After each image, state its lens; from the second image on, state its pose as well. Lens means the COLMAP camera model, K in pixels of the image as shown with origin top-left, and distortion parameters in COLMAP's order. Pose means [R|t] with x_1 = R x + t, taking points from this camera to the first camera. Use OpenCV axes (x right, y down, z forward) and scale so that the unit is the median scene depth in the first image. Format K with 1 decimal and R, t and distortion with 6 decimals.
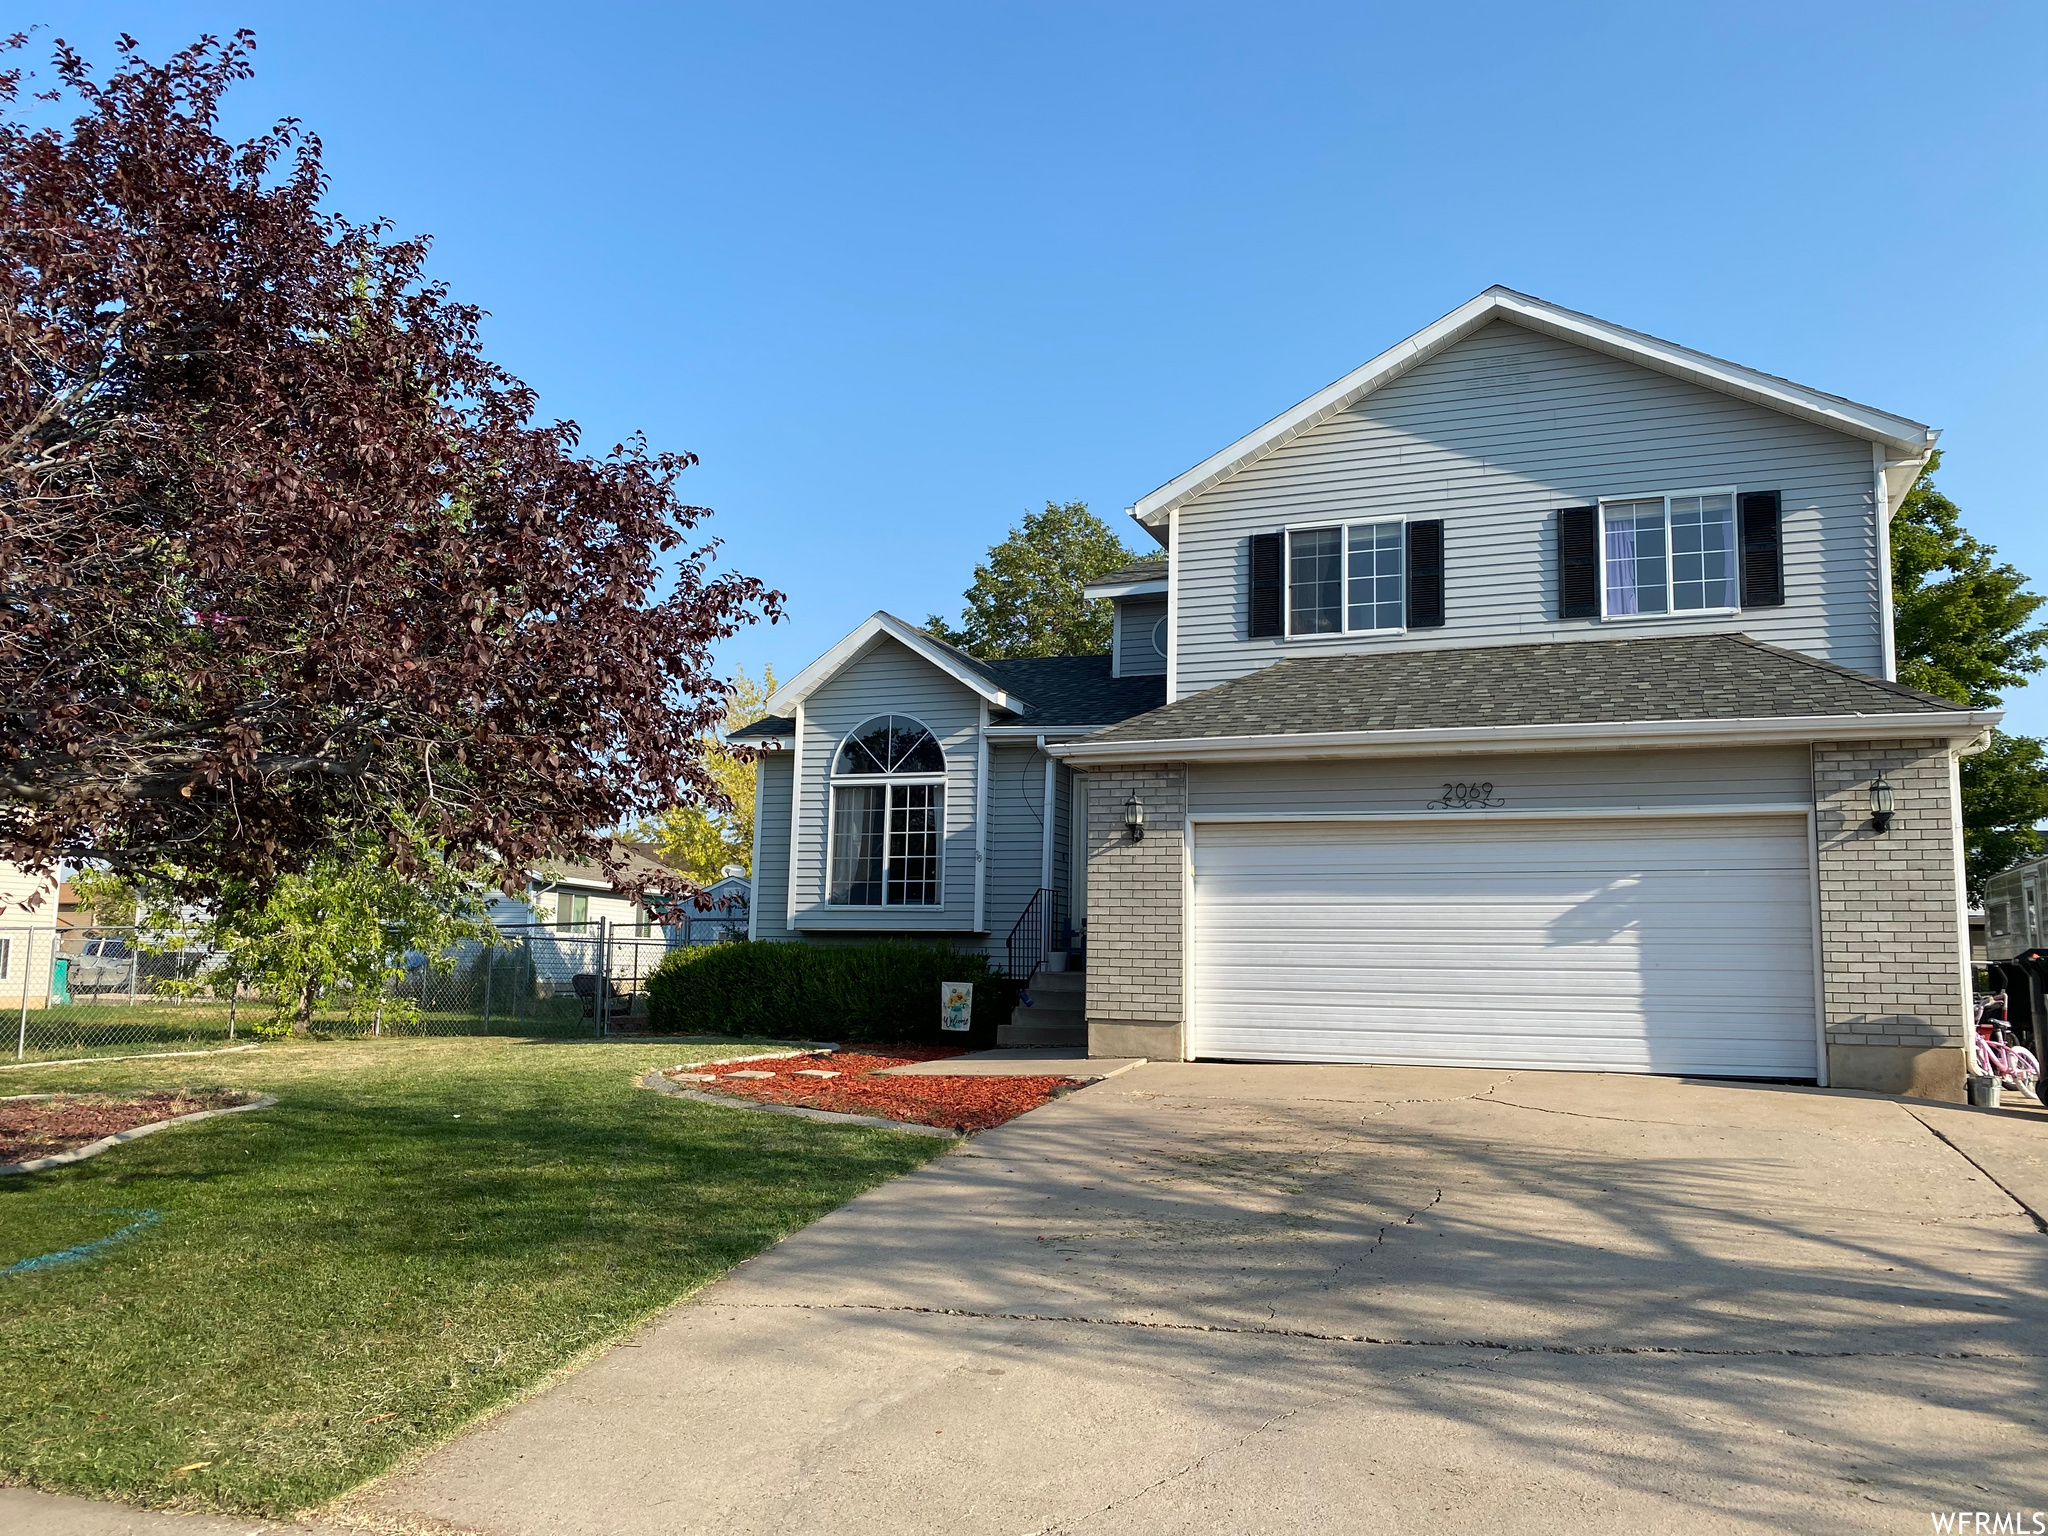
lens RADIAL K [[1568.2, 0, 1015.9], [0, 1568.2, 772.1], [0, 0, 1]] dist [0.031980, -0.031359]
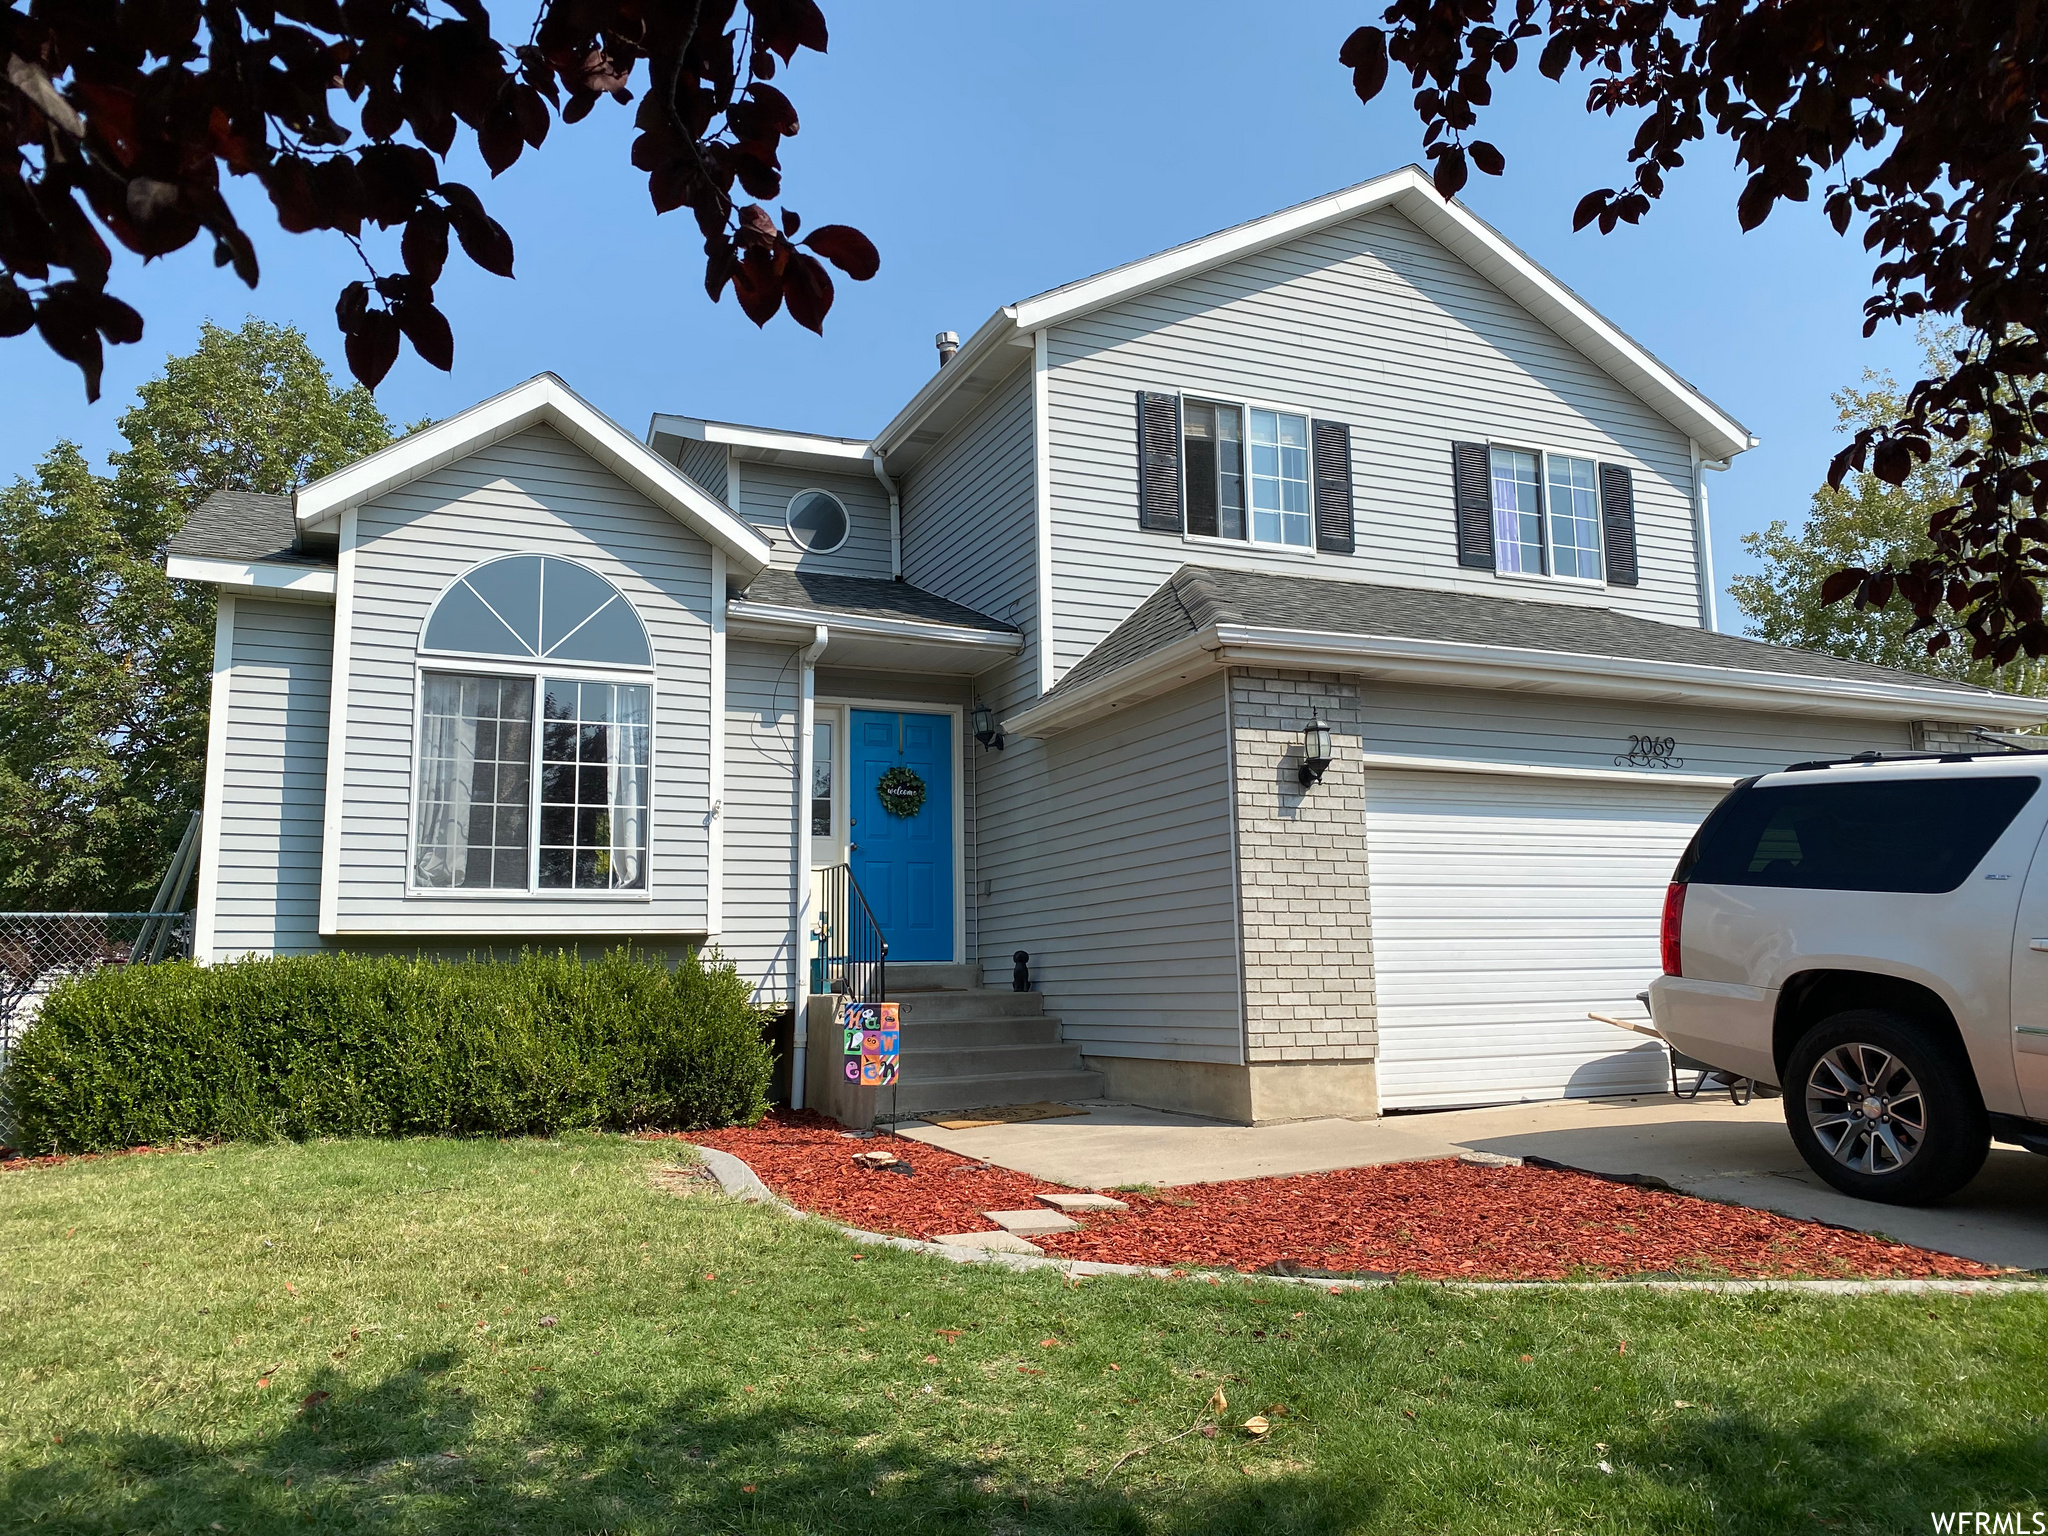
lens RADIAL K [[1568.2, 0, 1025.4], [0, 1568.2, 758.3], [0, 0, 1]] dist [0.031980, -0.031359]
pose [[0.705792, 0.076207, 0.704308, -0.436711], [-0.060704, 0.997046, -0.047050, 0.065312], [-0.705814, -0.009547, 0.708333, 0.571708]]
